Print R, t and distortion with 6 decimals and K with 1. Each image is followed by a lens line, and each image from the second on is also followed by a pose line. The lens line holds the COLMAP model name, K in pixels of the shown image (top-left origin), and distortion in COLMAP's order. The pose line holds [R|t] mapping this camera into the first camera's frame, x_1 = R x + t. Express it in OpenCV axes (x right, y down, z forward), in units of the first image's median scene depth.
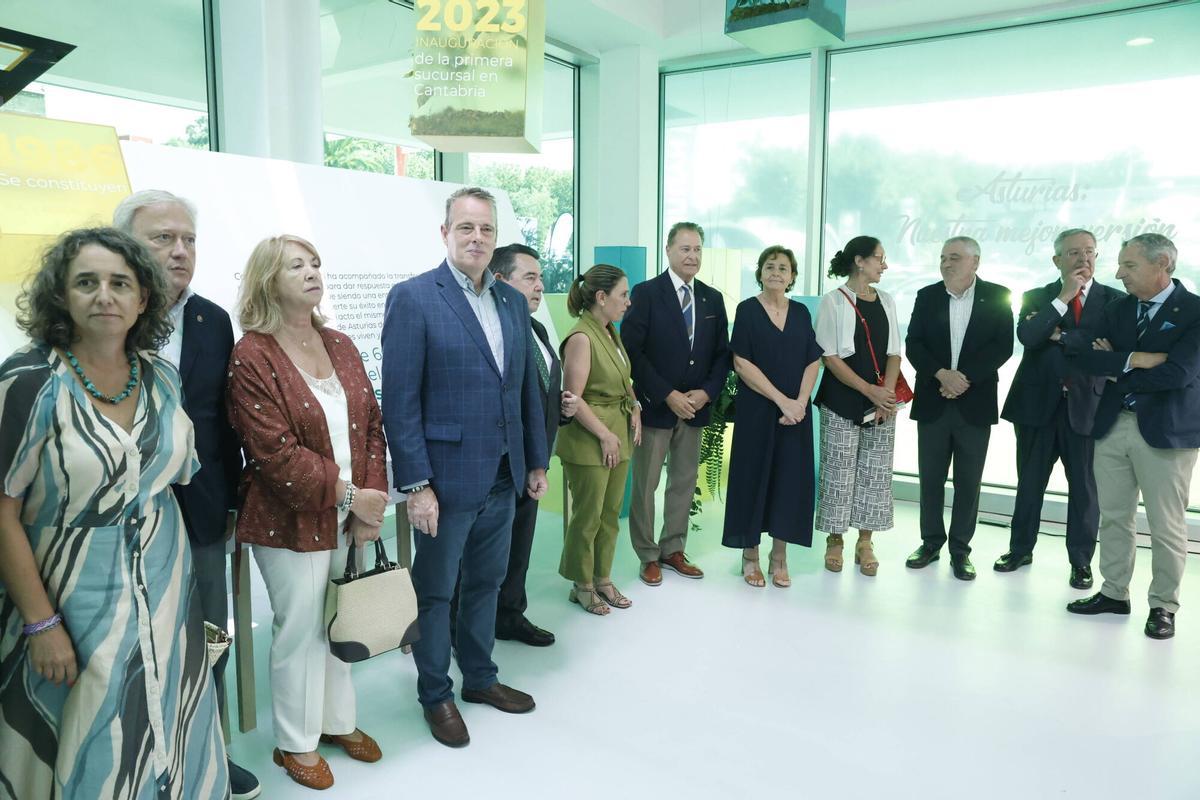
lens RADIAL K [[802.4, 0, 598.2], [0, 802.4, 393.8], [0, 0, 1]] dist [-0.121344, 0.104897]
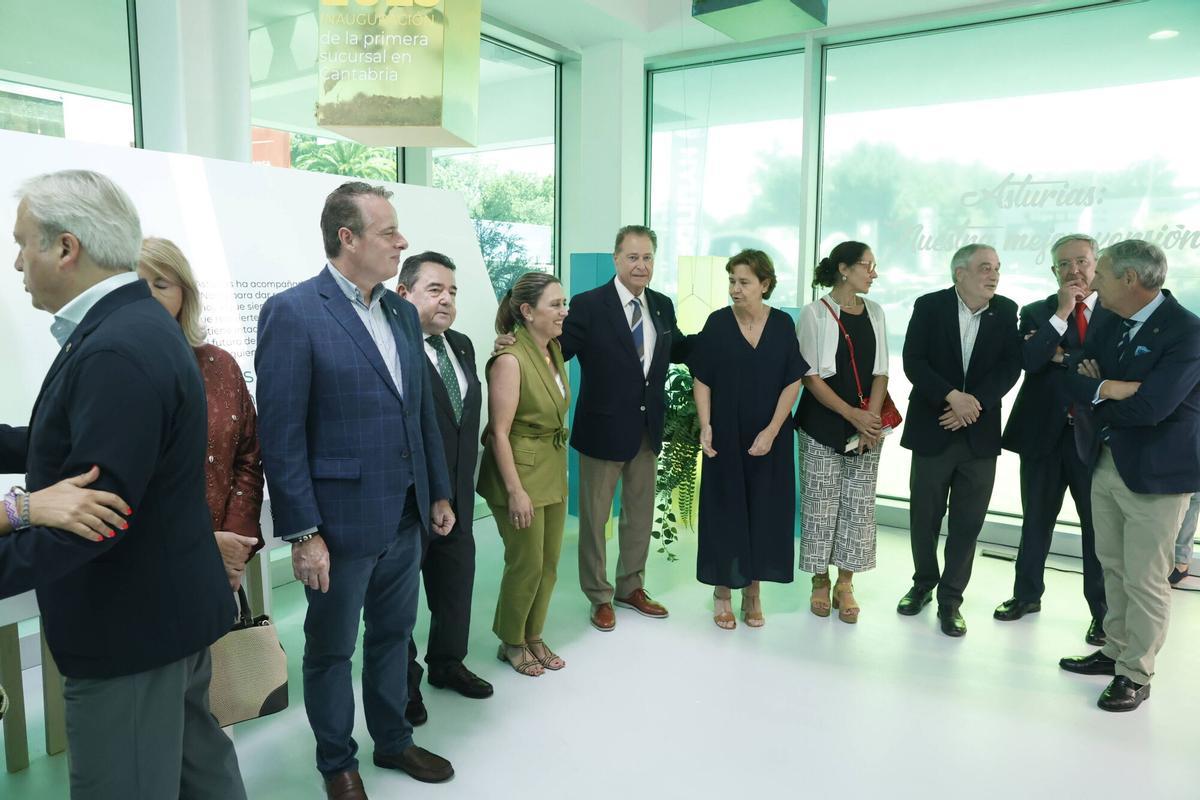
lens RADIAL K [[802.4, 0, 598.2], [0, 802.4, 393.8], [0, 0, 1]] dist [-0.121344, 0.104897]
pose [[0.999748, 0.007883, -0.021013, 0.071408], [-0.008109, 0.999910, -0.010694, -0.014486], [0.020927, 0.010862, 0.999722, 0.096001]]
